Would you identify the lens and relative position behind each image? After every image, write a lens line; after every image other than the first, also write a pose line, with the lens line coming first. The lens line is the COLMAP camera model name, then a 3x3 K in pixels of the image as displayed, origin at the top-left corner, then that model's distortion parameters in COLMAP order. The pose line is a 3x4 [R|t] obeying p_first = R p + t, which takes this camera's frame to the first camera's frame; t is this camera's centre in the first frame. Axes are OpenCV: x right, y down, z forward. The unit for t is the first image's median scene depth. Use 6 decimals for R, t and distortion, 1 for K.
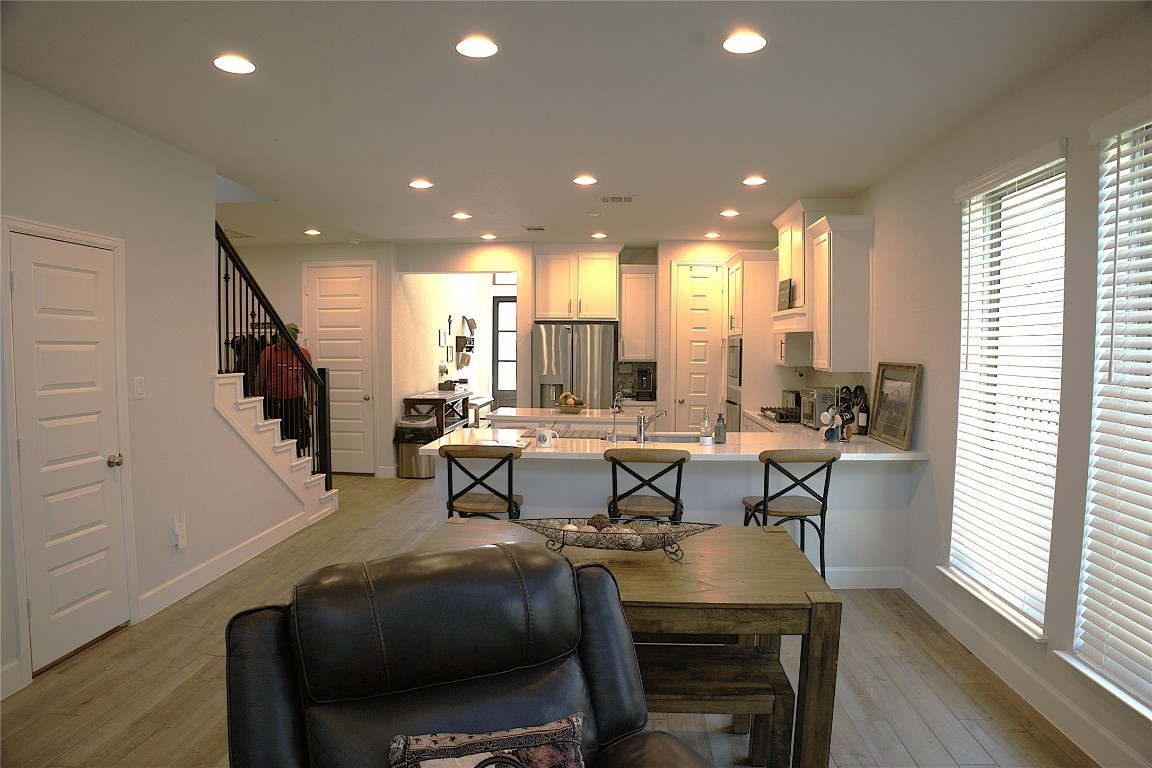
lens RADIAL K [[671.6, 0, 576.0], [0, 671.6, 384.0], [0, 0, 1]] dist [-0.153011, 0.061080]
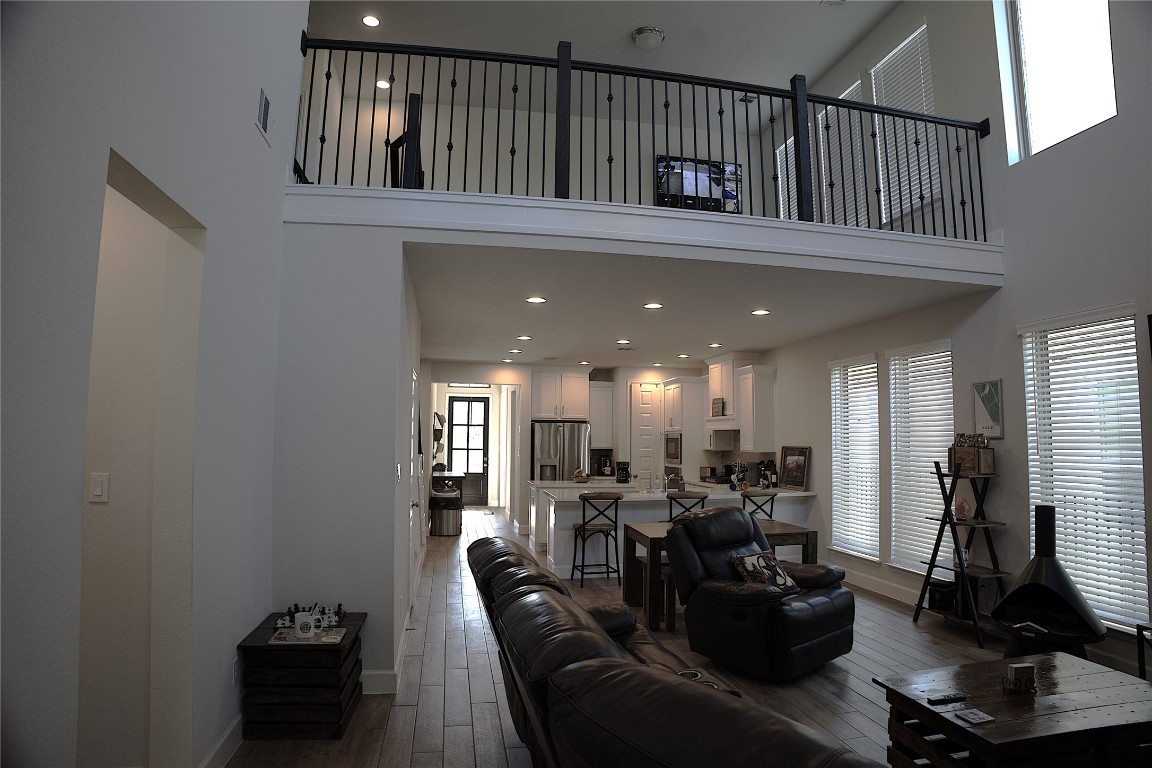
lens RADIAL K [[671.6, 0, 576.0], [0, 671.6, 384.0], [0, 0, 1]] dist [-0.153011, 0.061080]
pose [[0.966679, 0.021607, 0.255078, -0.453376], [0.012780, 0.991116, -0.132388, 0.024531], [-0.255672, 0.131237, 0.957815, -0.517572]]
